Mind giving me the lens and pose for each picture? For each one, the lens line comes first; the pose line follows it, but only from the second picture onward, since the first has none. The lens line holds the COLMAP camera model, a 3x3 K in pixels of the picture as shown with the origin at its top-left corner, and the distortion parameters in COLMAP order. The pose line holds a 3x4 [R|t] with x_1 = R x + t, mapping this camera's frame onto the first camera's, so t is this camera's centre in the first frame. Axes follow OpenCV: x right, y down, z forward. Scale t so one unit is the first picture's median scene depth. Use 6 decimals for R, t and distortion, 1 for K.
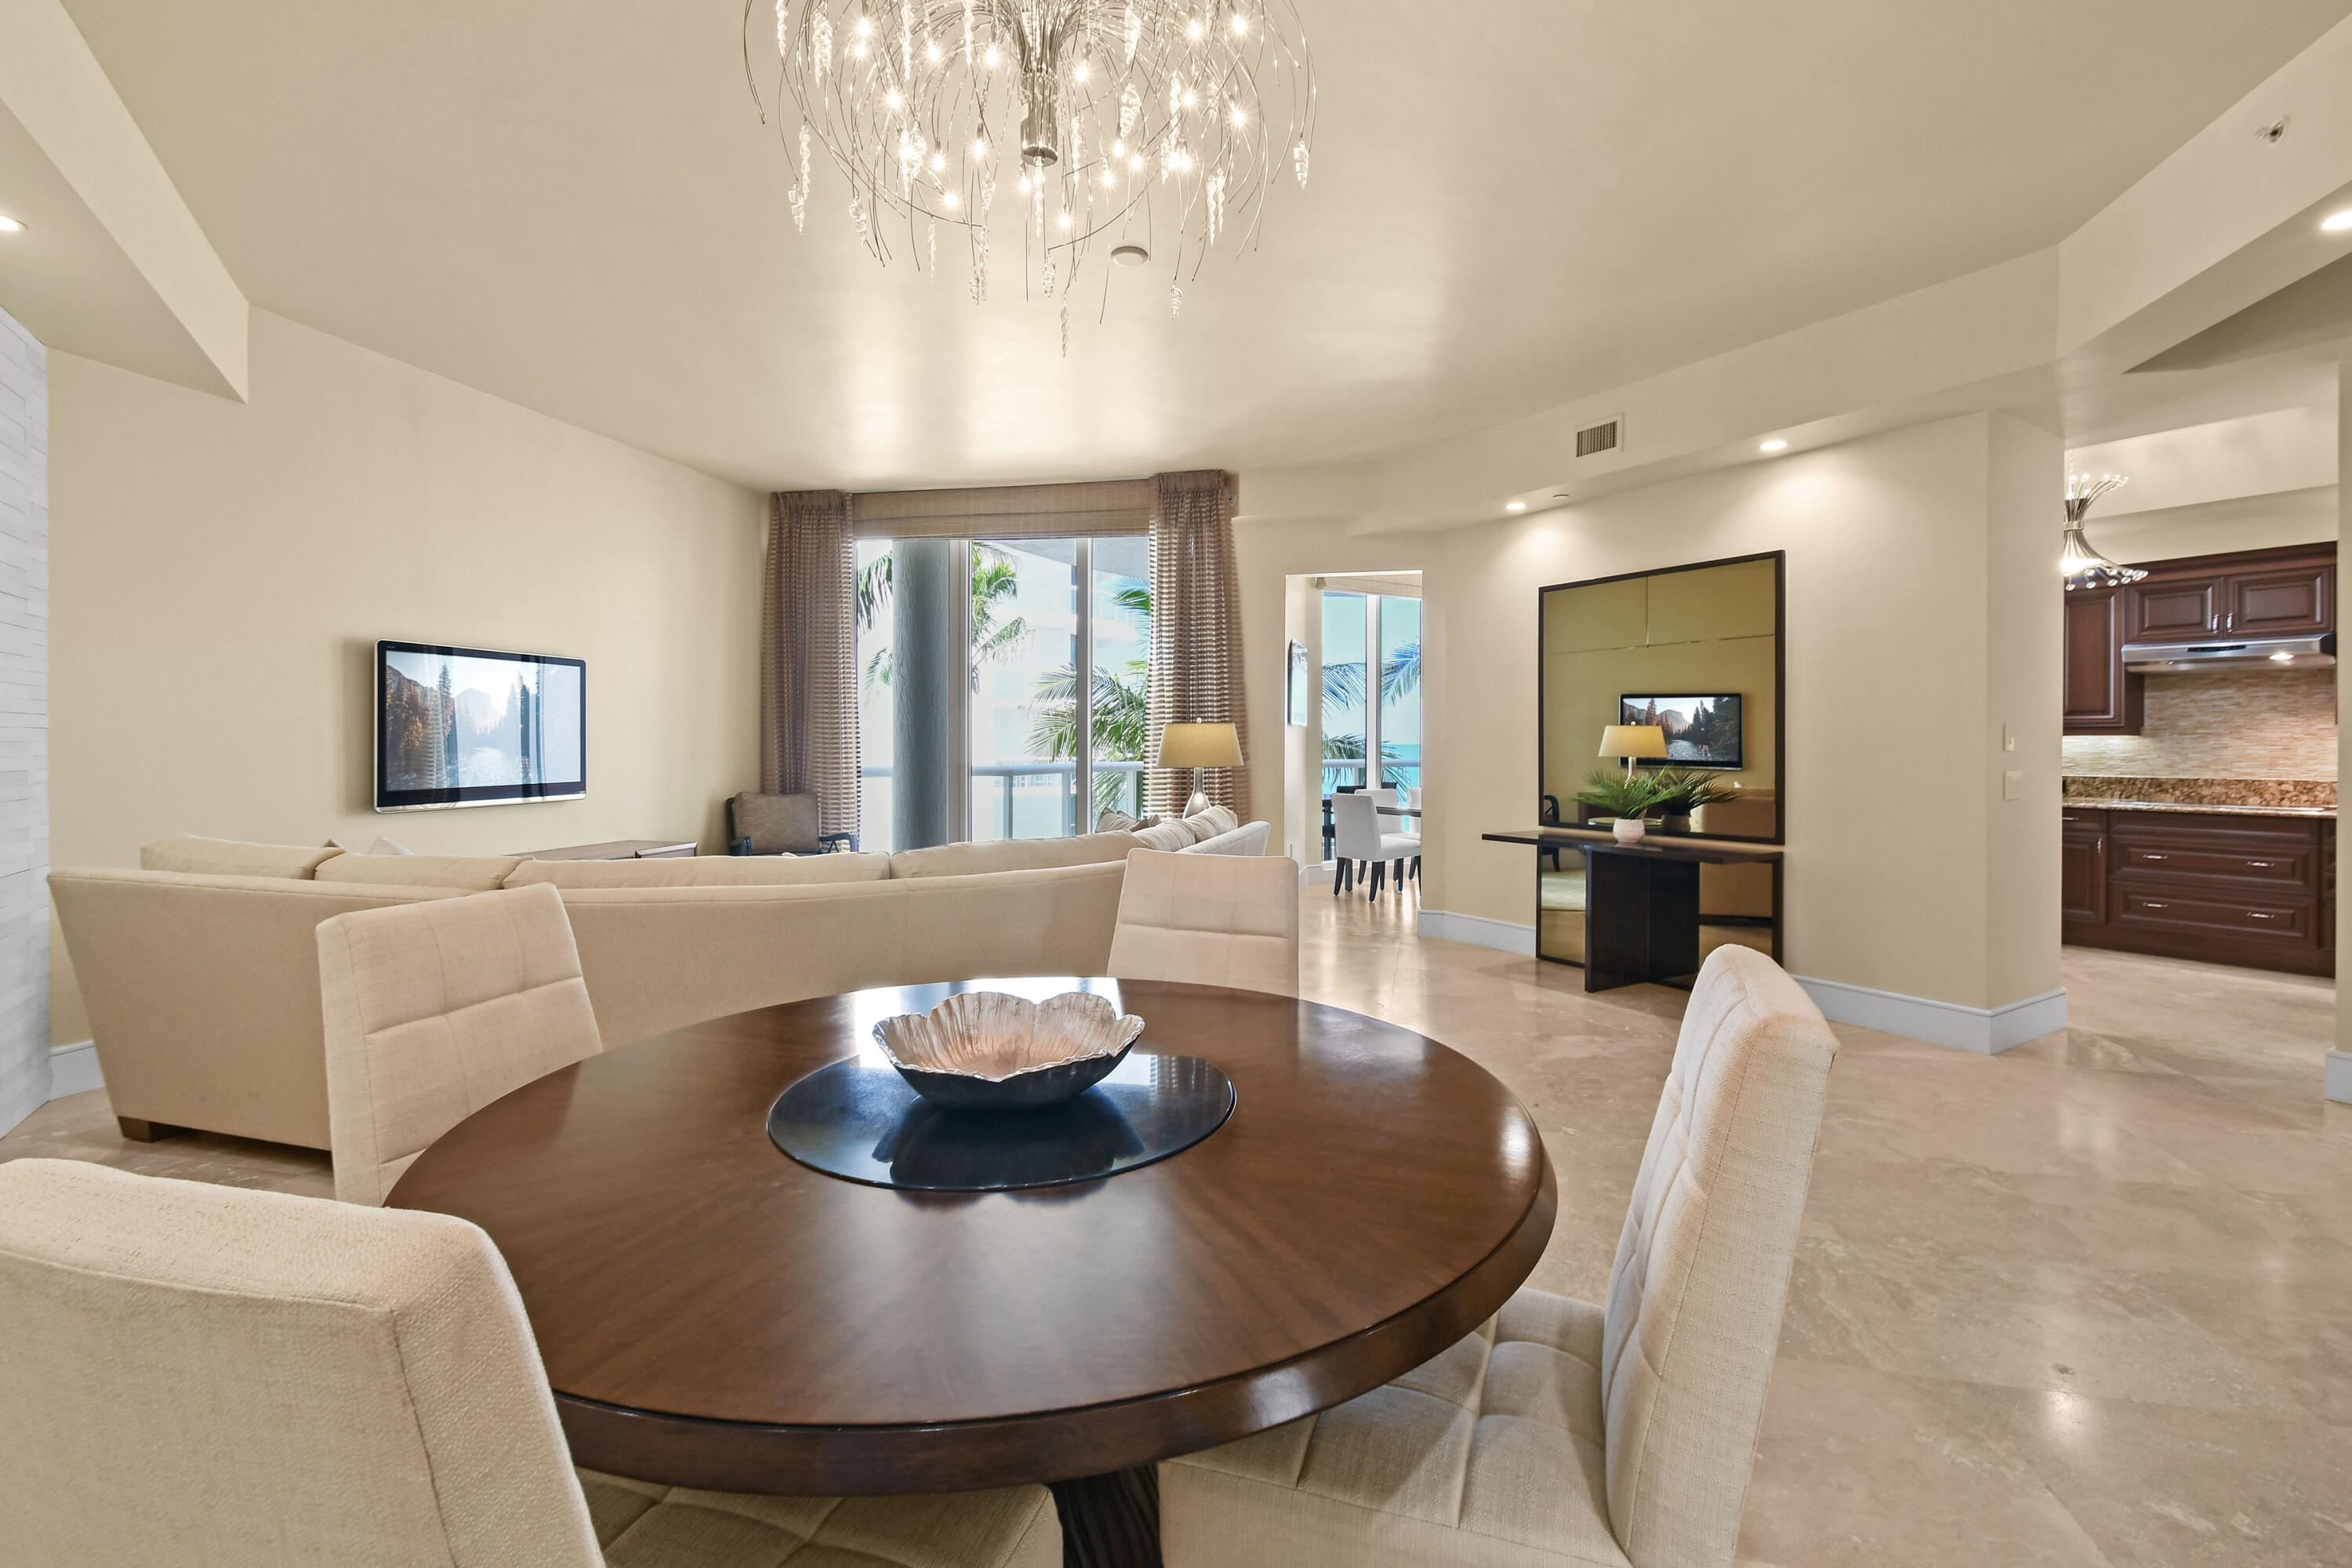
lens RADIAL K [[1059.8, 0, 1192.5], [0, 1059.8, 732.0], [0, 0, 1]] dist [0.002166, 0.000329]
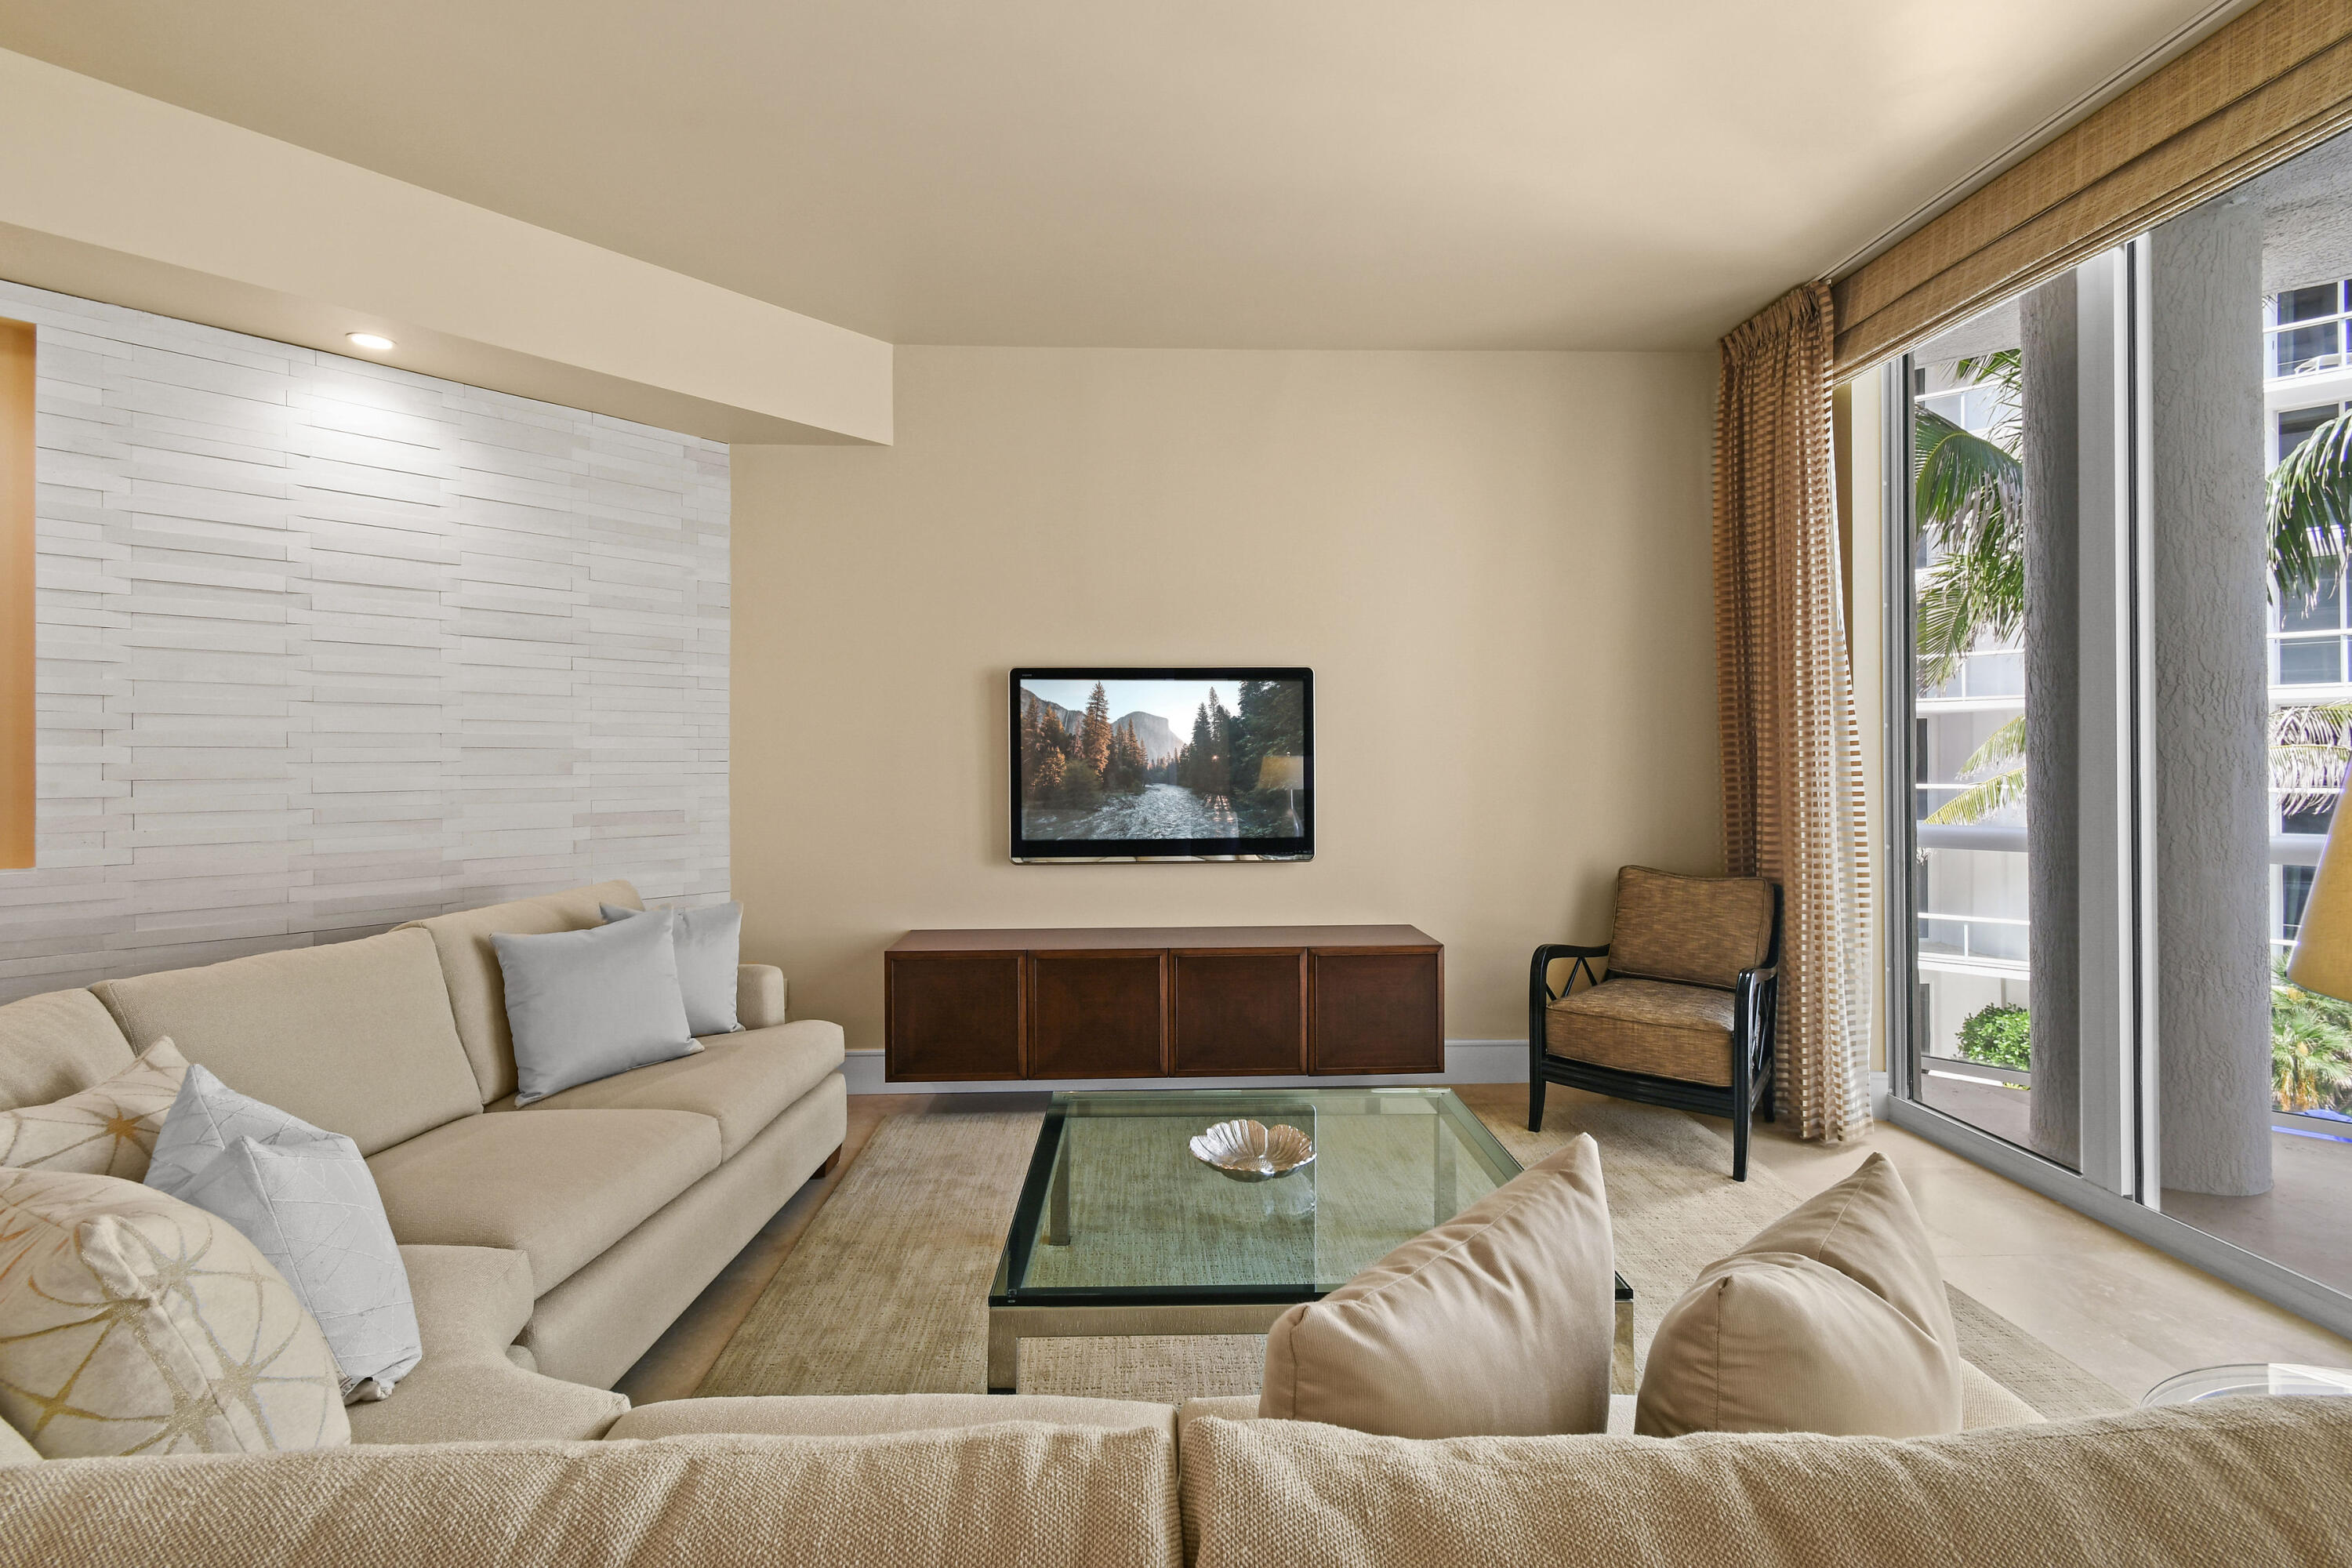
lens RADIAL K [[1038.8, 0, 1175.5], [0, 1038.8, 753.5], [0, 0, 1]] dist [-0.001291, -0.000162]
pose [[0.243816, -0.009860, -0.969771, 0.089833], [0.011311, 0.999909, -0.007323, -0.007077], [0.969755, -0.009183, 0.243906, 0.786940]]
